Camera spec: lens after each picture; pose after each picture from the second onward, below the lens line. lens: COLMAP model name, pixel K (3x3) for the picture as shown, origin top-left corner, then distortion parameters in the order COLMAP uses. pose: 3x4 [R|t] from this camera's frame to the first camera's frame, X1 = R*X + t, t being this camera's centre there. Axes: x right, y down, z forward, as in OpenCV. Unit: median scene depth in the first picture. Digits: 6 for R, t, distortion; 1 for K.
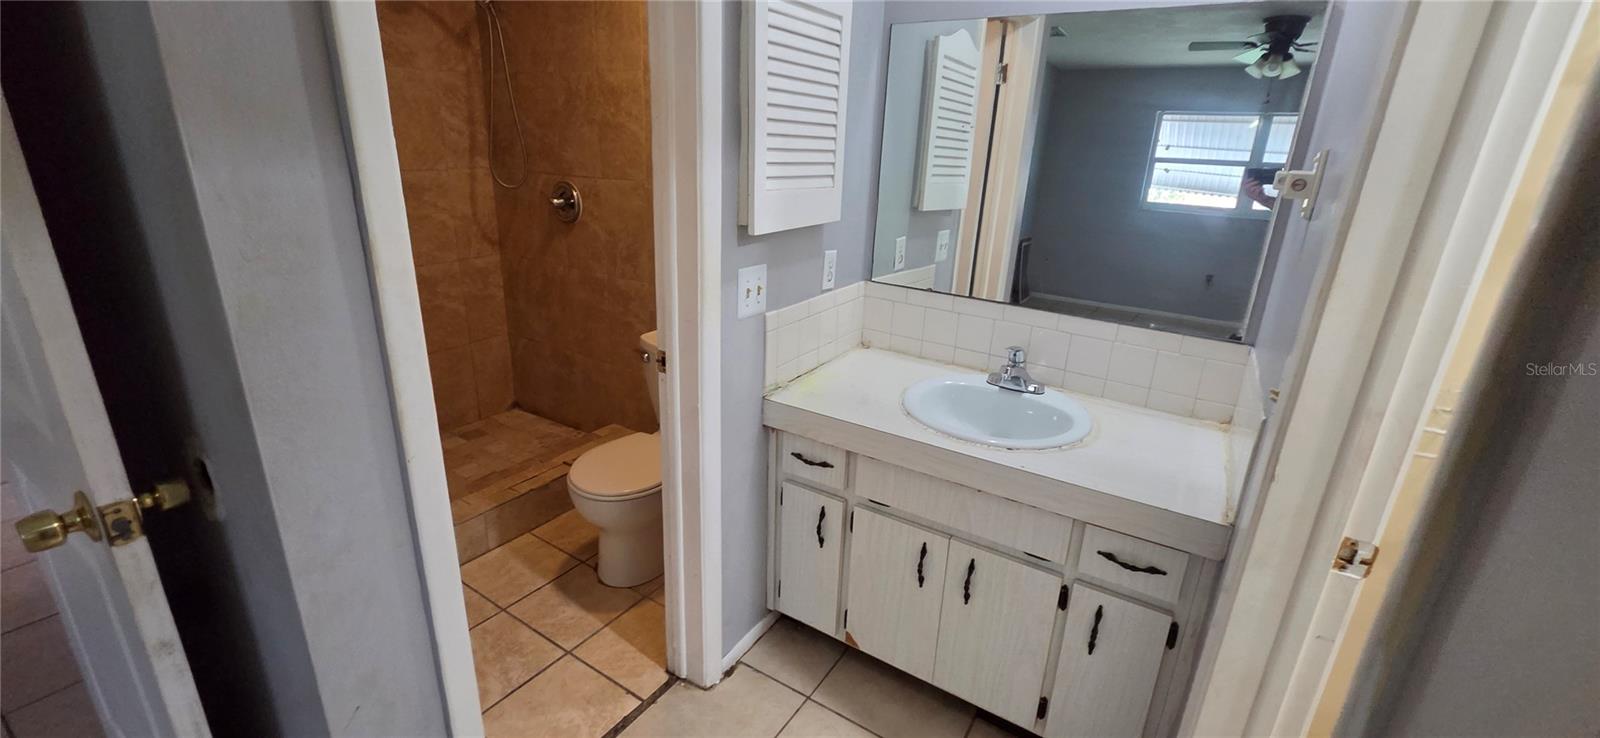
lens RADIAL K [[655.9, 0, 804.3], [0, 655.9, 368.4], [0, 0, 1]] dist [-0.001663, -0.000332]
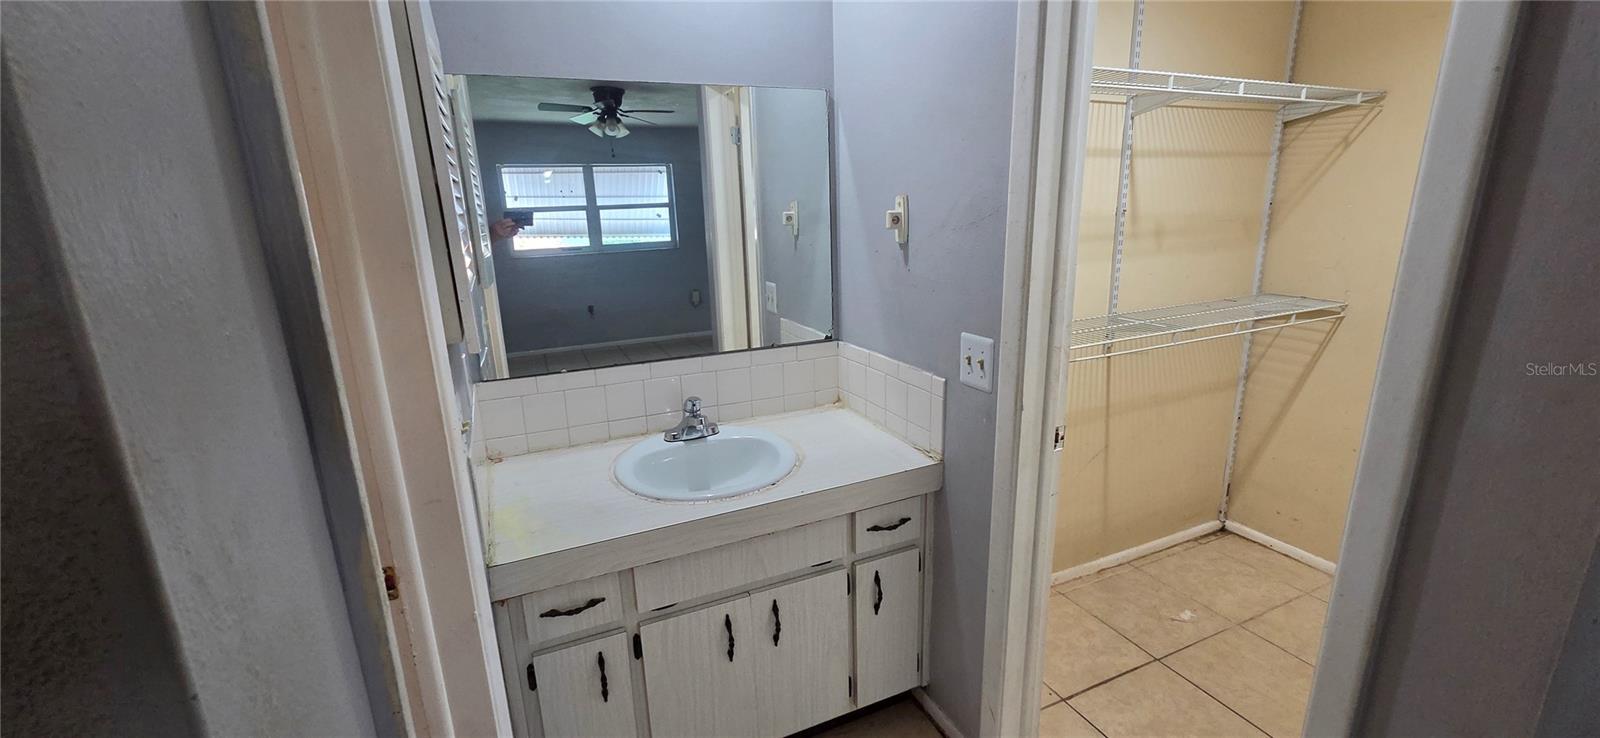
lens RADIAL K [[658.9, 0, 795.6], [0, 658.9, 371.2], [0, 0, 1]] dist [-0.003246, -0.000139]
pose [[0.544611, -0.267189, 0.794990, -0.386075], [0.319629, 0.942482, 0.097797, -0.117441], [-0.775394, 0.200841, 0.598688, 0.249586]]
